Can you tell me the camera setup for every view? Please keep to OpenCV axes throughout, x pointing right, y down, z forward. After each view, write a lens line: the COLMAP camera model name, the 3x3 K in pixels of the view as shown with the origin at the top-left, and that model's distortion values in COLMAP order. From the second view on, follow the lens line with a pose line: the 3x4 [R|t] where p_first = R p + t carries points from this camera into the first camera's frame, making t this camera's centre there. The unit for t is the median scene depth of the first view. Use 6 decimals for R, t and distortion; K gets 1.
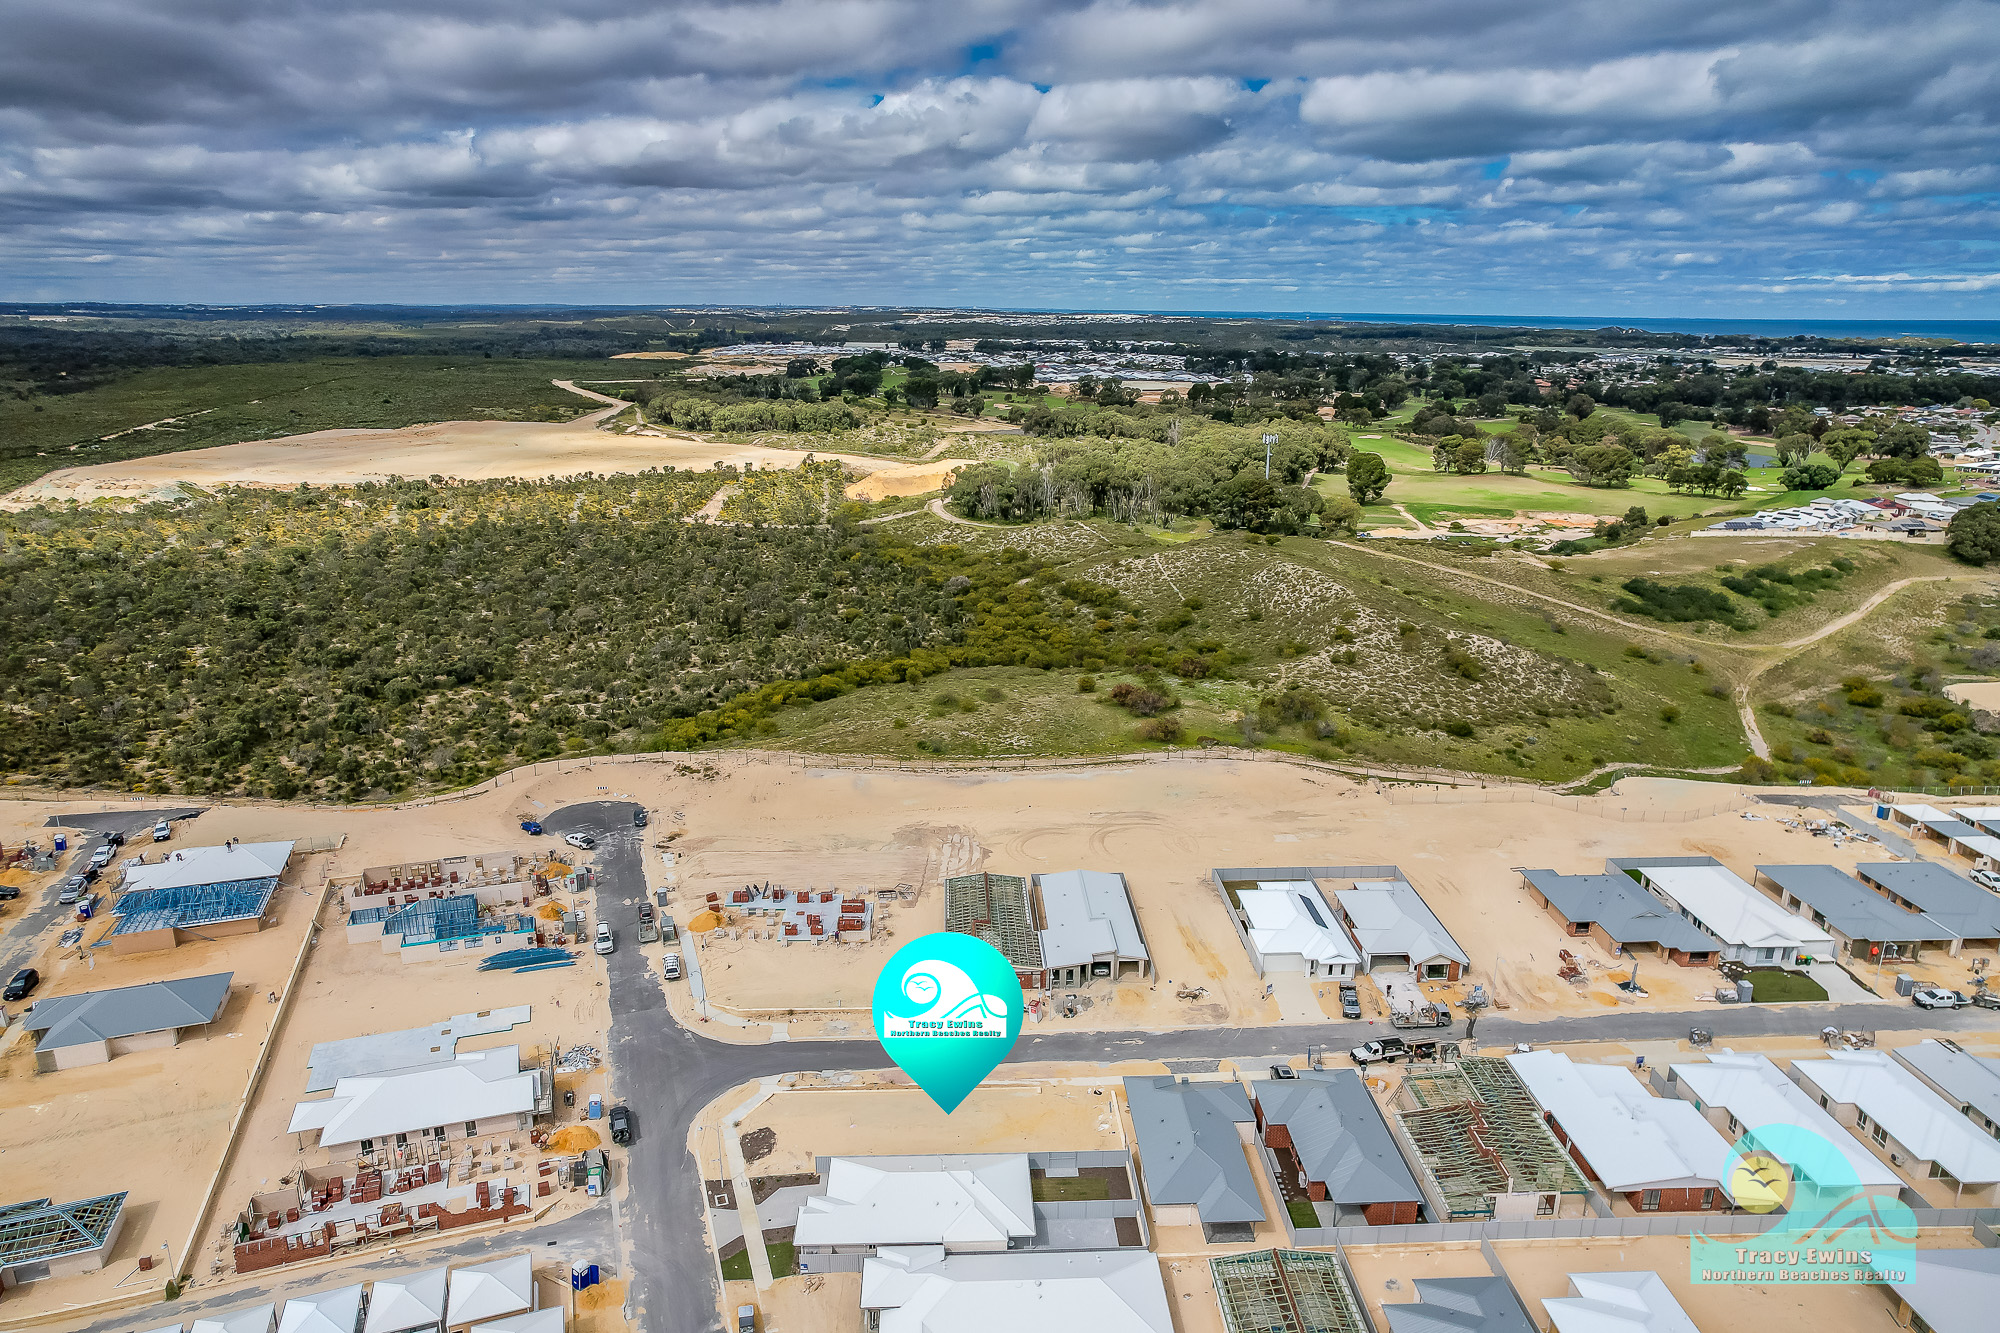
lens RADIAL K [[1255.4, 0, 1000.0], [0, 1255.4, 666.5], [0, 0, 1]] dist [-0.076545, 0.077709]
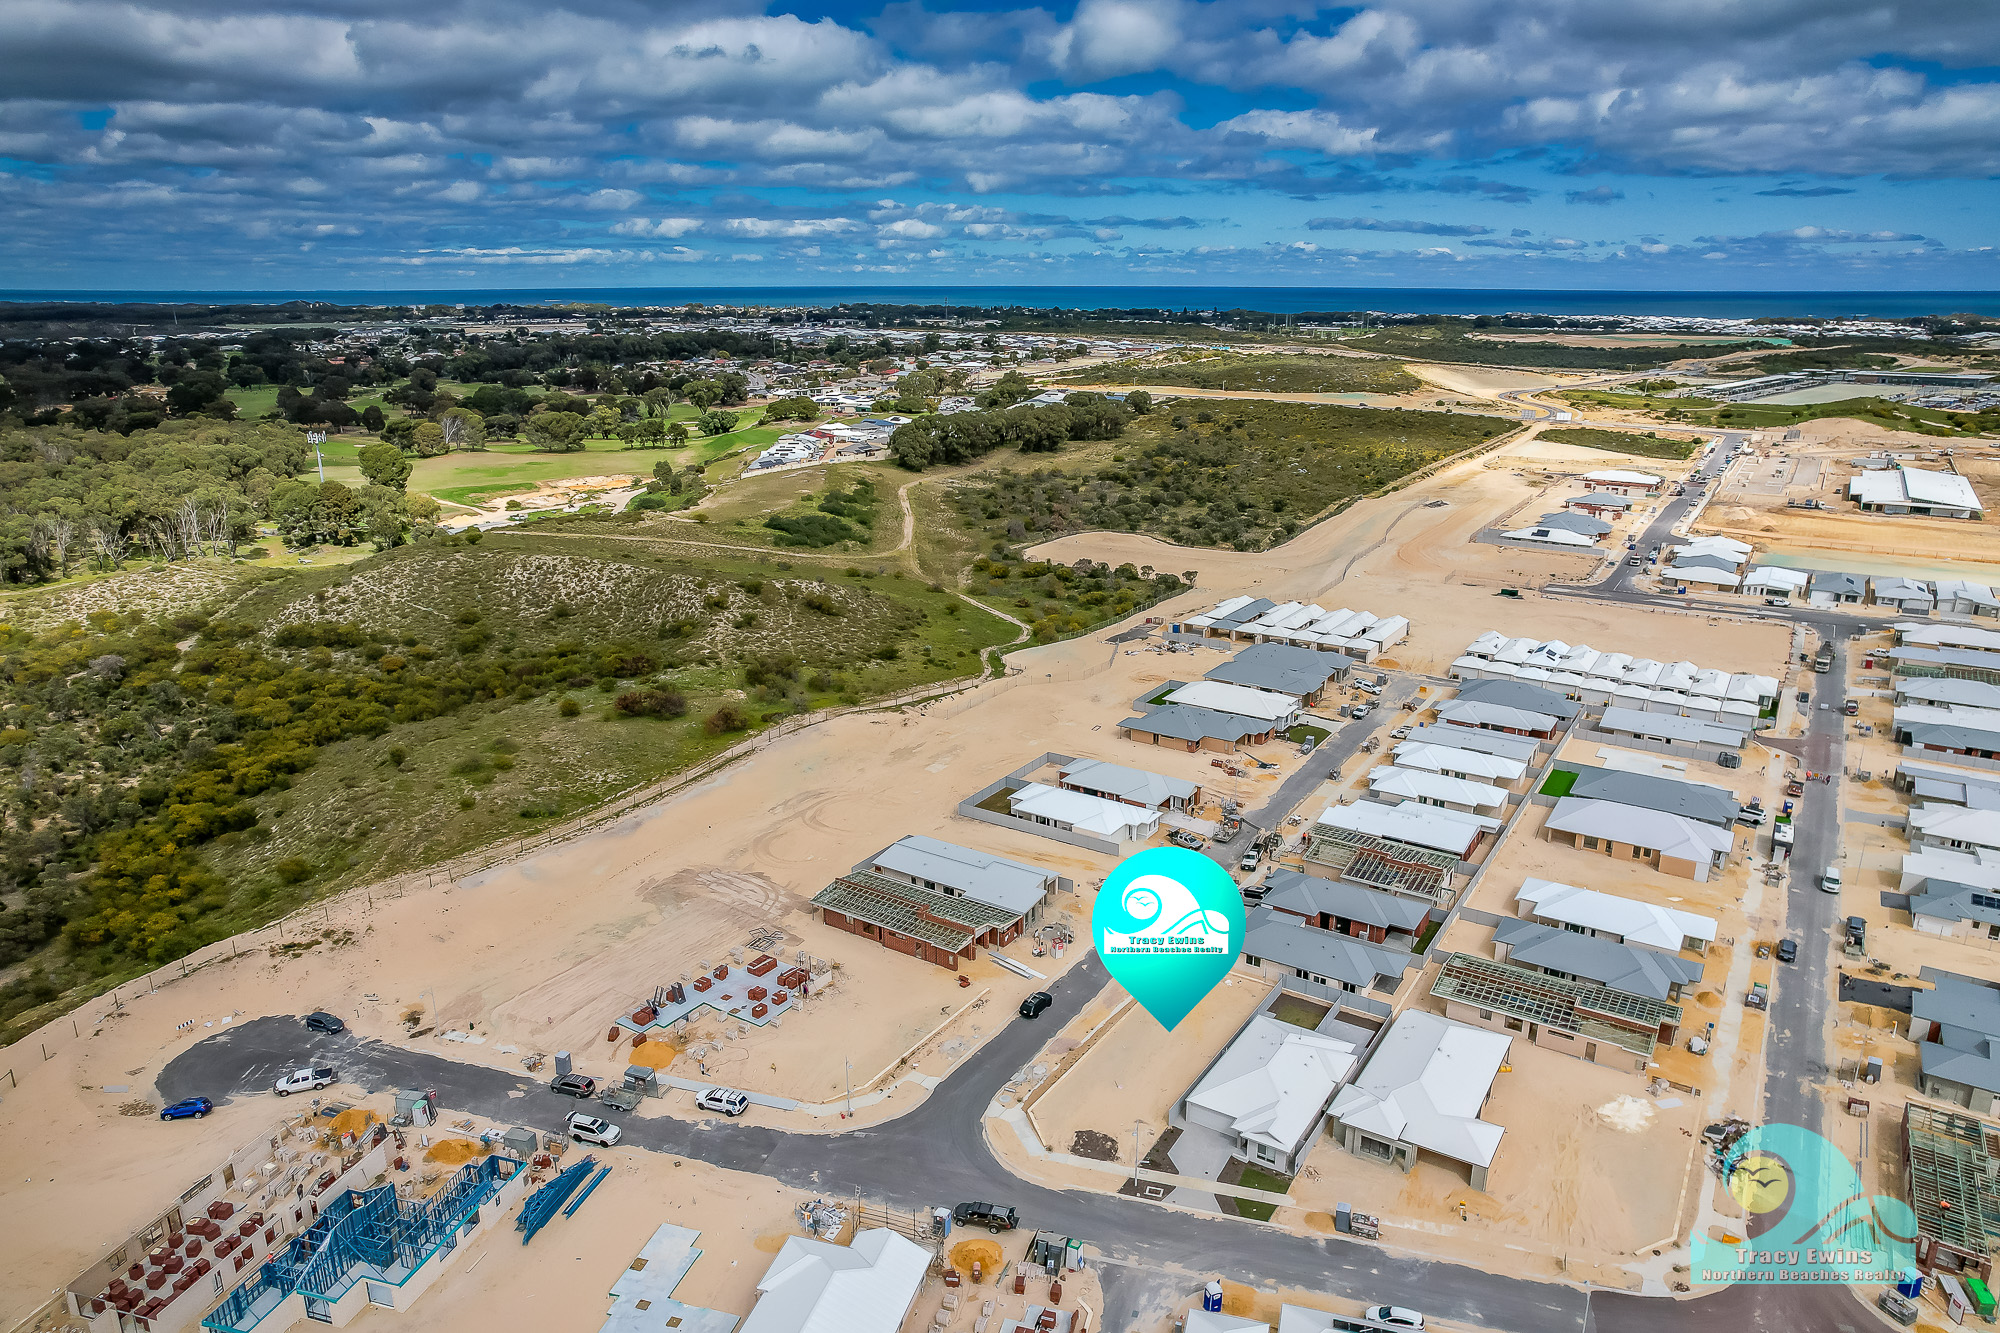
lens RADIAL K [[1273.7, 0, 1000.0], [0, 1273.7, 666.5], [0, 0, 1]] dist [-0.079458, 0.081739]
pose [[0.588583, -0.241406, 0.771552, -0.494257], [0.228346, 0.965157, 0.127787, -0.066901], [-0.775518, 0.100968, 0.623200, 0.216058]]
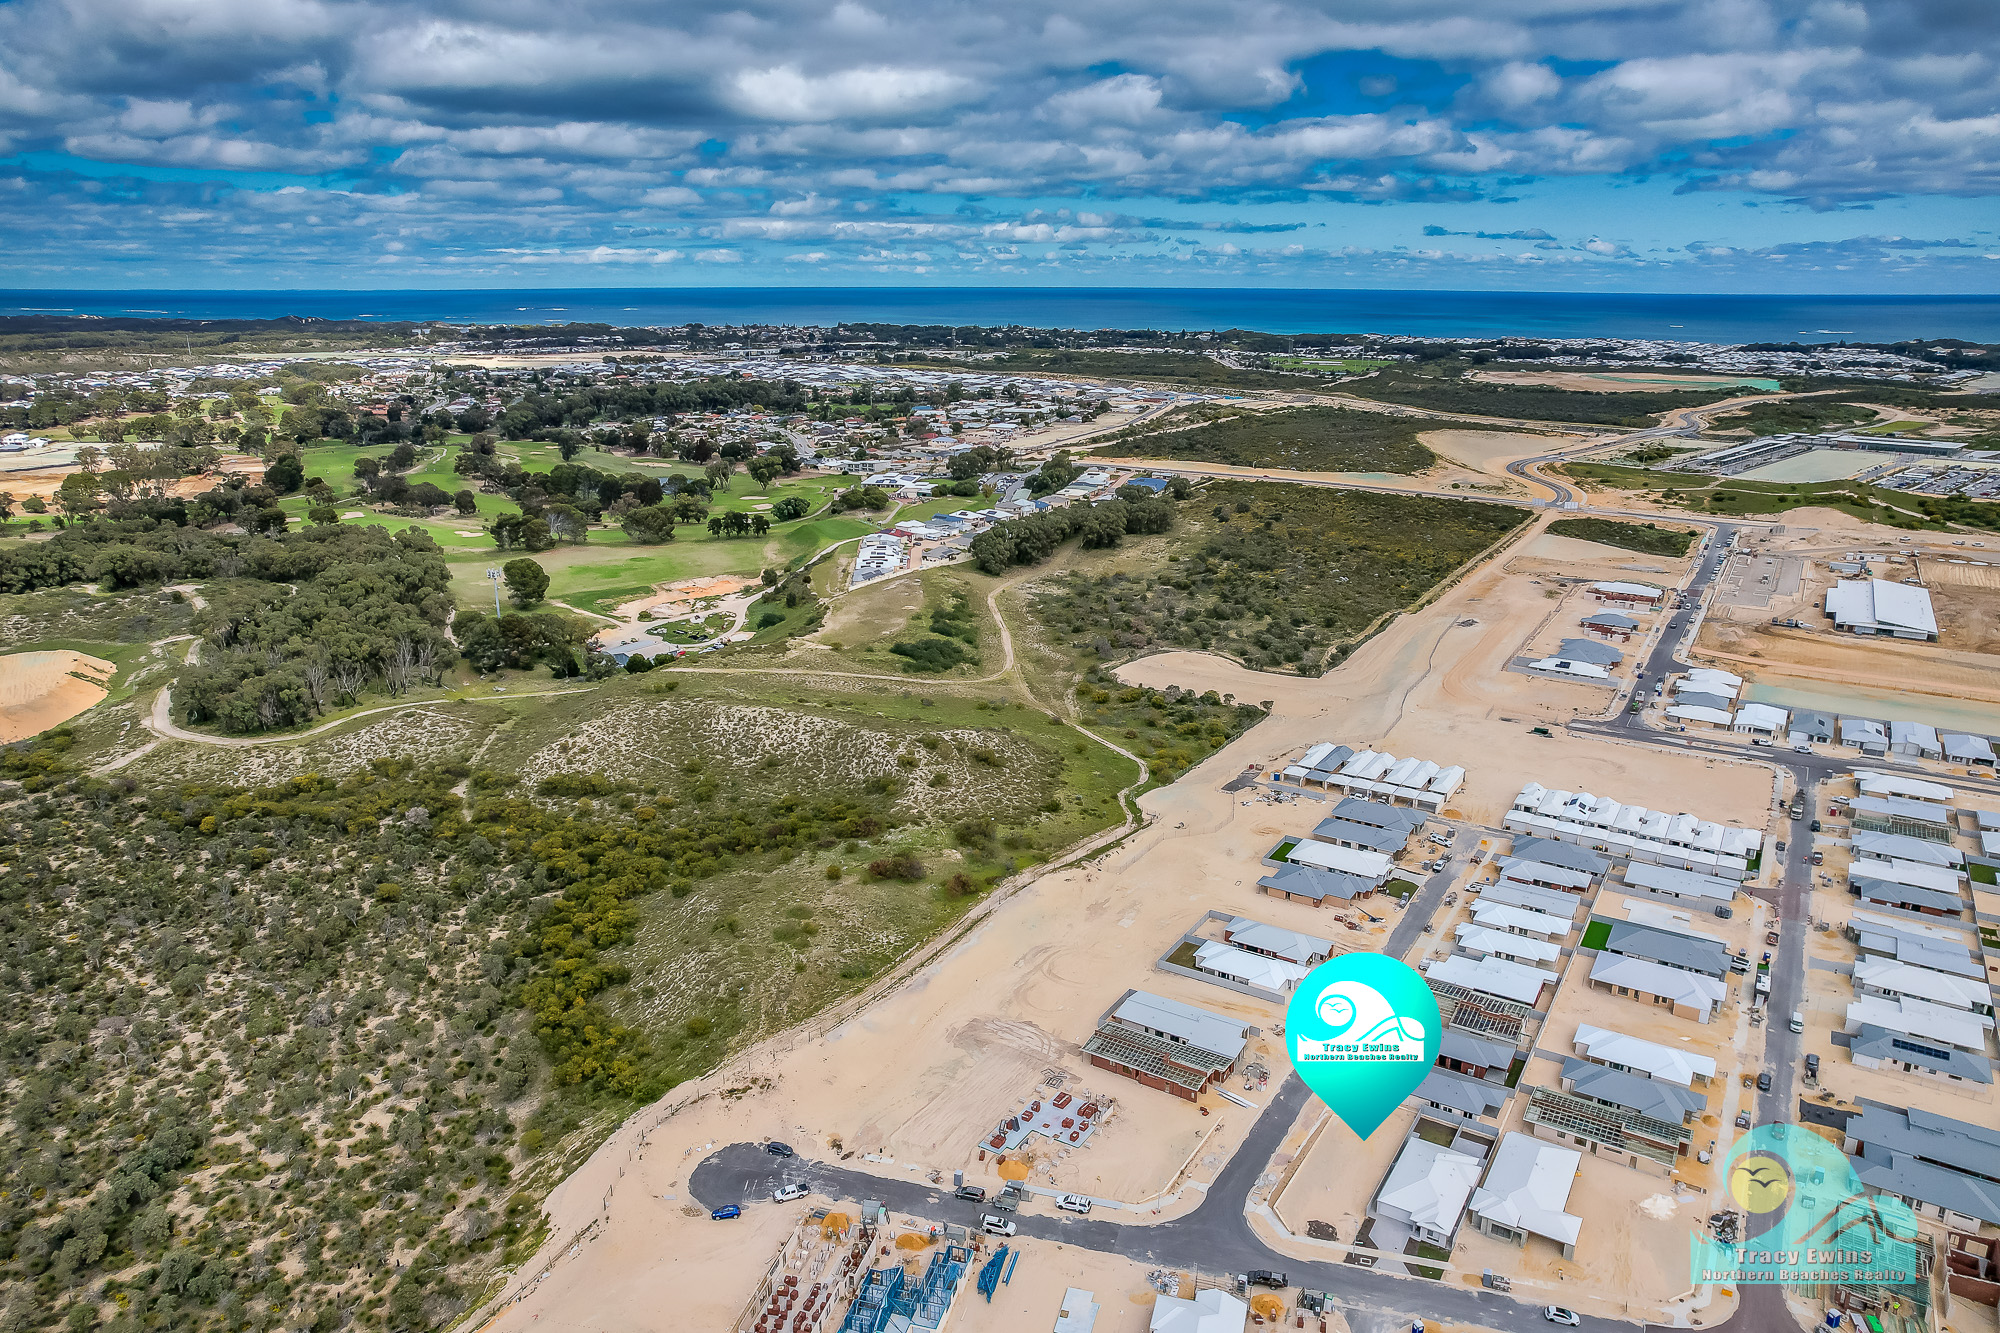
lens RADIAL K [[1273.7, 0, 1000.0], [0, 1273.7, 666.5], [0, 0, 1]] dist [-0.079458, 0.081739]
pose [[0.584595, -0.237522, 0.775779, -0.793631], [0.233502, 0.964986, 0.119494, -0.307751], [-0.776998, 0.111290, 0.619588, 0.144712]]
